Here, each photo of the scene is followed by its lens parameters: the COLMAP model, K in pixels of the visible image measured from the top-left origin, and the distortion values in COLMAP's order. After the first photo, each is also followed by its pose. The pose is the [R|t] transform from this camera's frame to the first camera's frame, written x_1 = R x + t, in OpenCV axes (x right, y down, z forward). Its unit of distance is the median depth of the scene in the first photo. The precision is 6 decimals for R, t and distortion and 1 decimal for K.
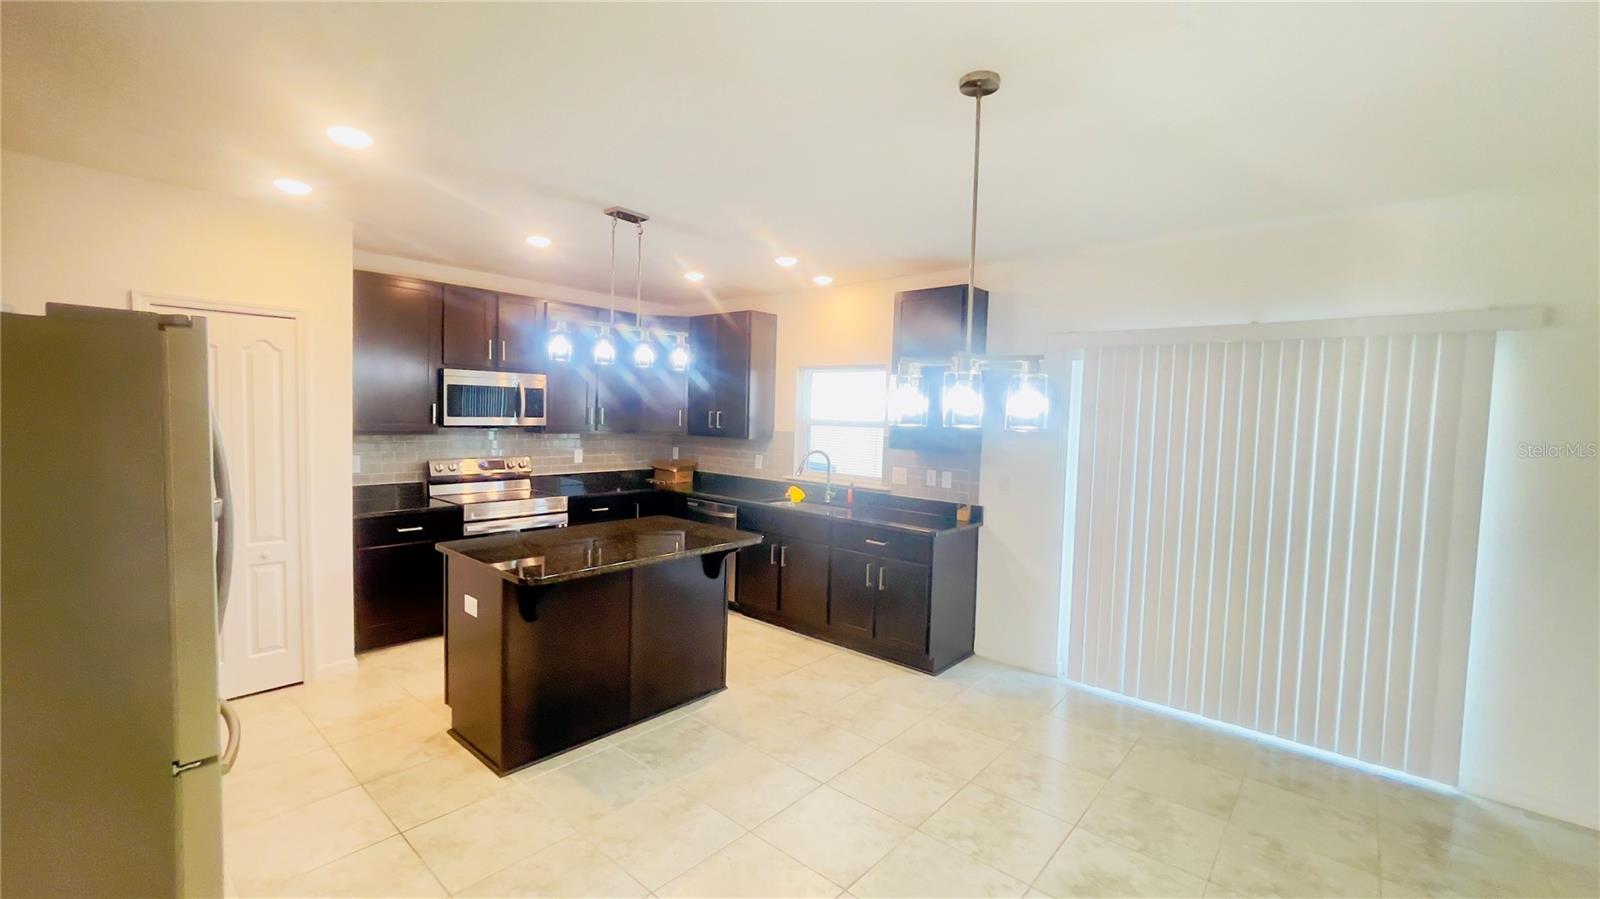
lens RADIAL K [[656.3, 0, 789.6], [0, 656.3, 445.7], [0, 0, 1]] dist [0.006307, -0.000241]
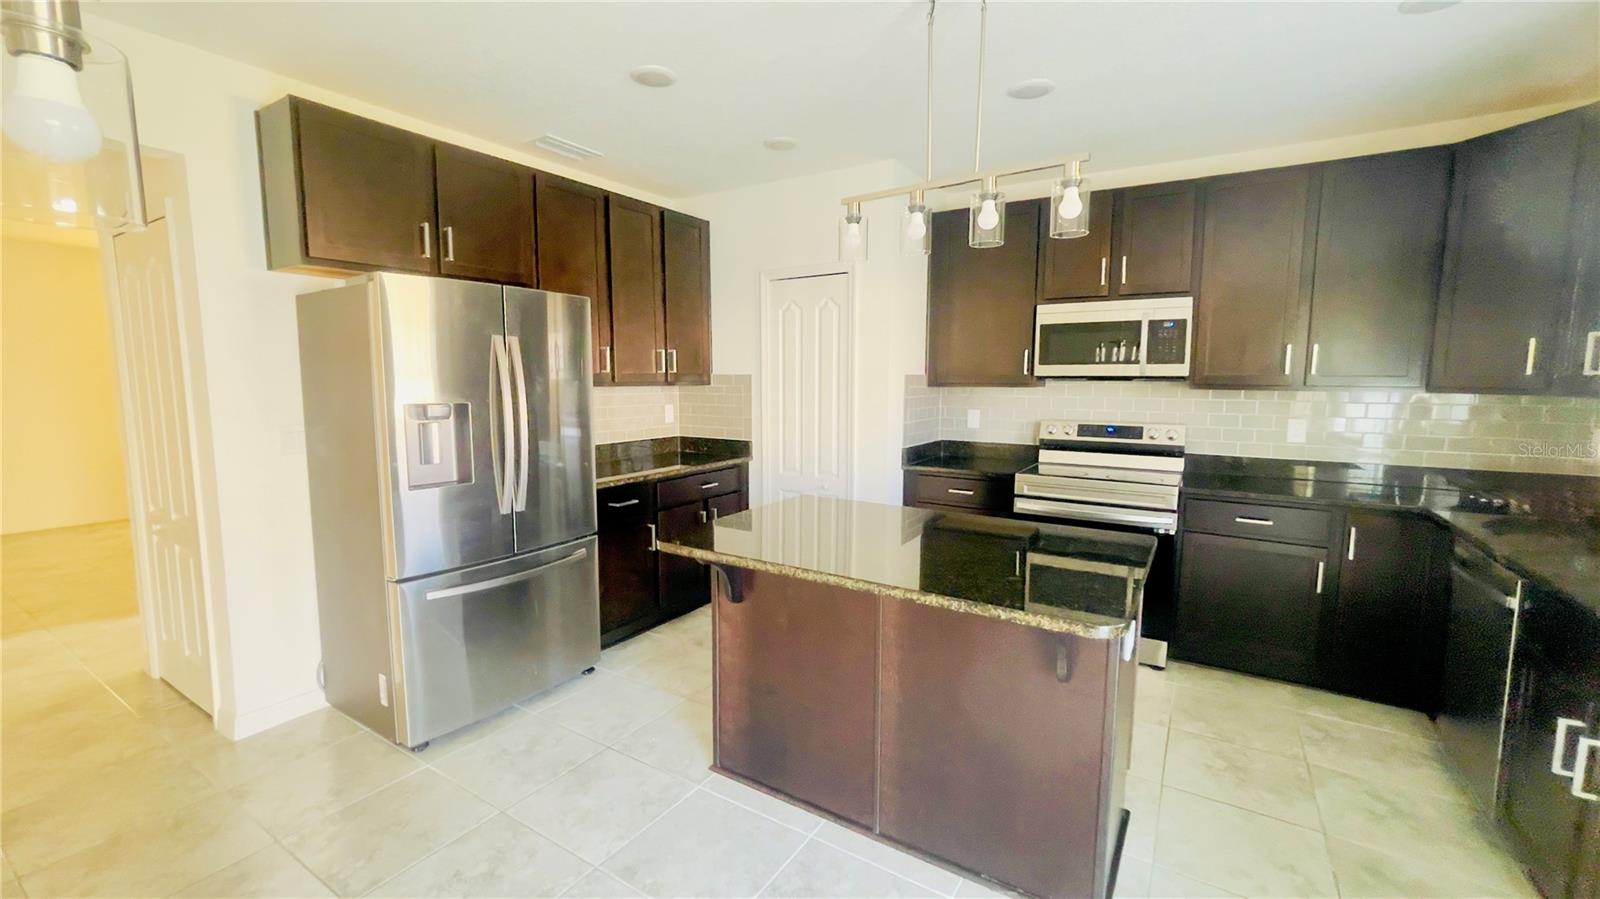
lens RADIAL K [[656.3, 0, 789.6], [0, 656.3, 445.7], [0, 0, 1]] dist [0.006307, -0.000241]
pose [[0.157461, 0.079624, -0.984310, 0.236057], [-0.046615, 0.996232, 0.073132, 0.010029], [0.986424, 0.034368, 0.160580, 0.577393]]
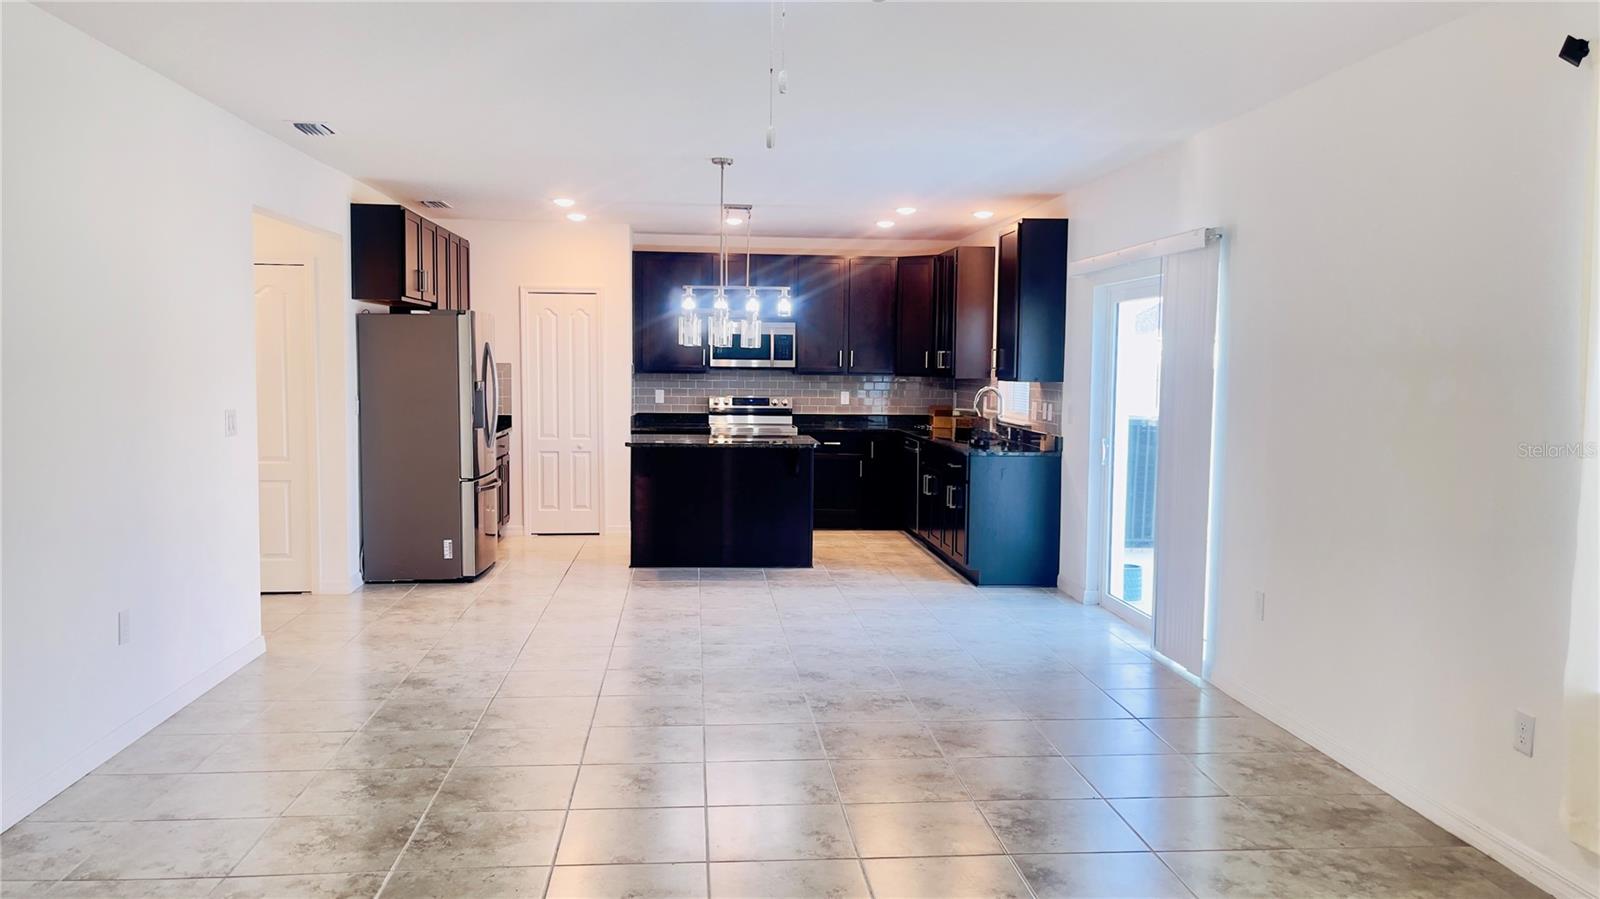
lens RADIAL K [[1168.2, 0, 800.0], [0, 1168.2, 449.5], [0, 0, 1]] dist [-0.000463, -0.000533]
pose [[0.730155, 0.030855, -0.682585, 1.144824], [-0.024421, 0.999520, 0.019059, 0.081874], [0.682845, 0.002753, 0.730558, -0.523993]]
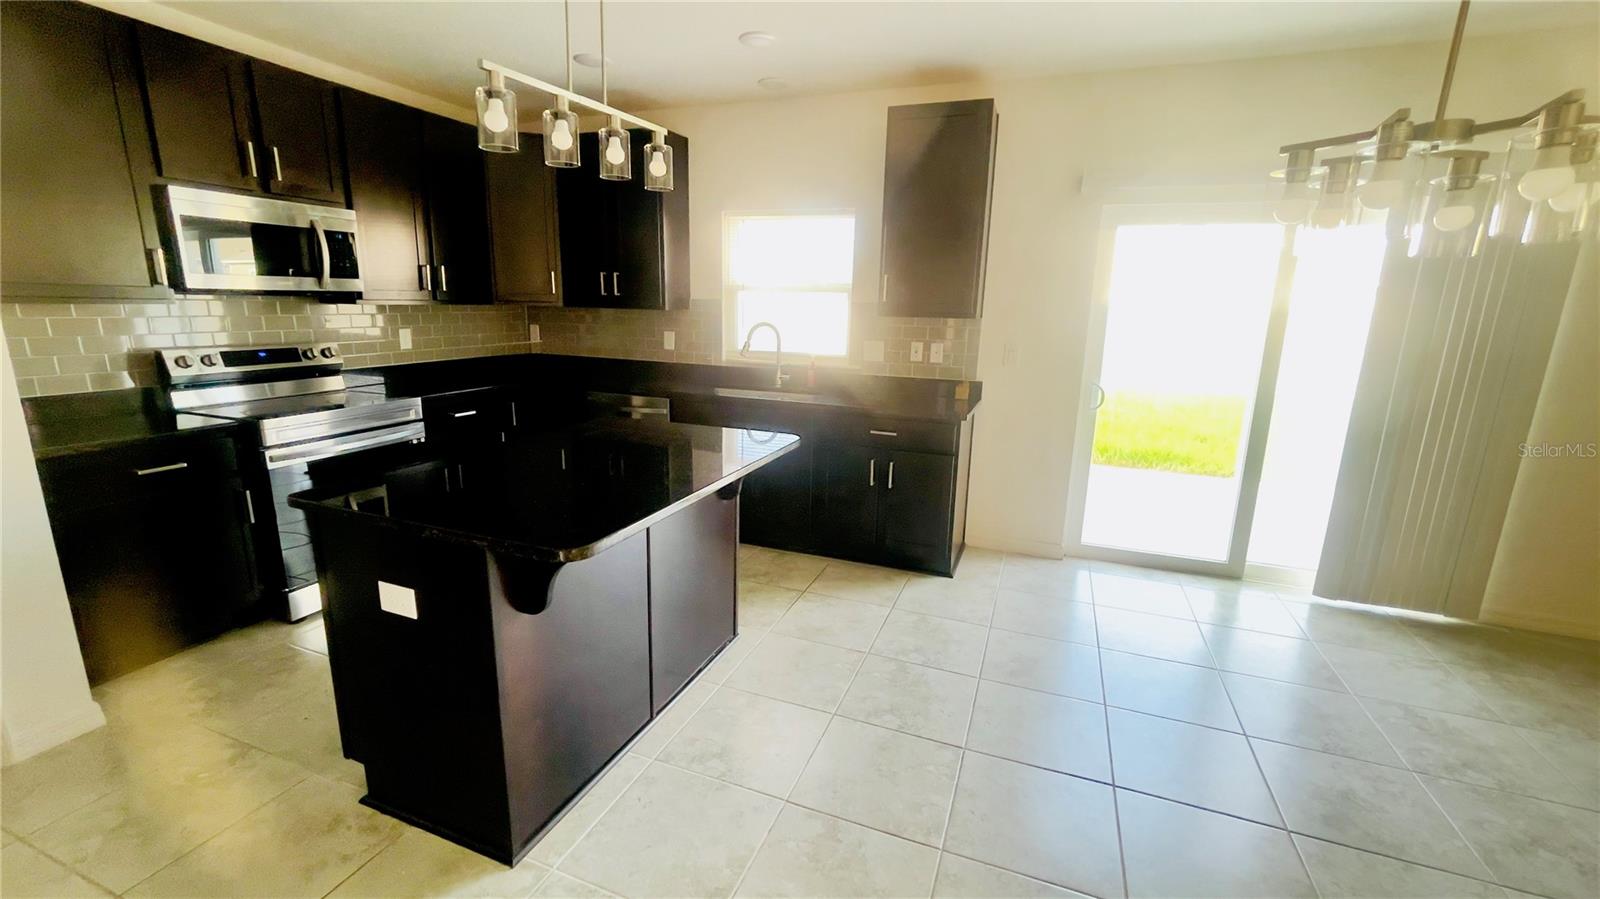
lens RADIAL K [[654.6, 0, 791.9], [0, 654.6, 447.8], [0, 0, 1]] dist [-0.001234, -0.000013]
pose [[0.940604, -0.081557, 0.329564, -0.221780], [0.020223, 0.982453, 0.185409, 0.012069], [-0.338903, -0.167731, 0.925749, 0.256903]]
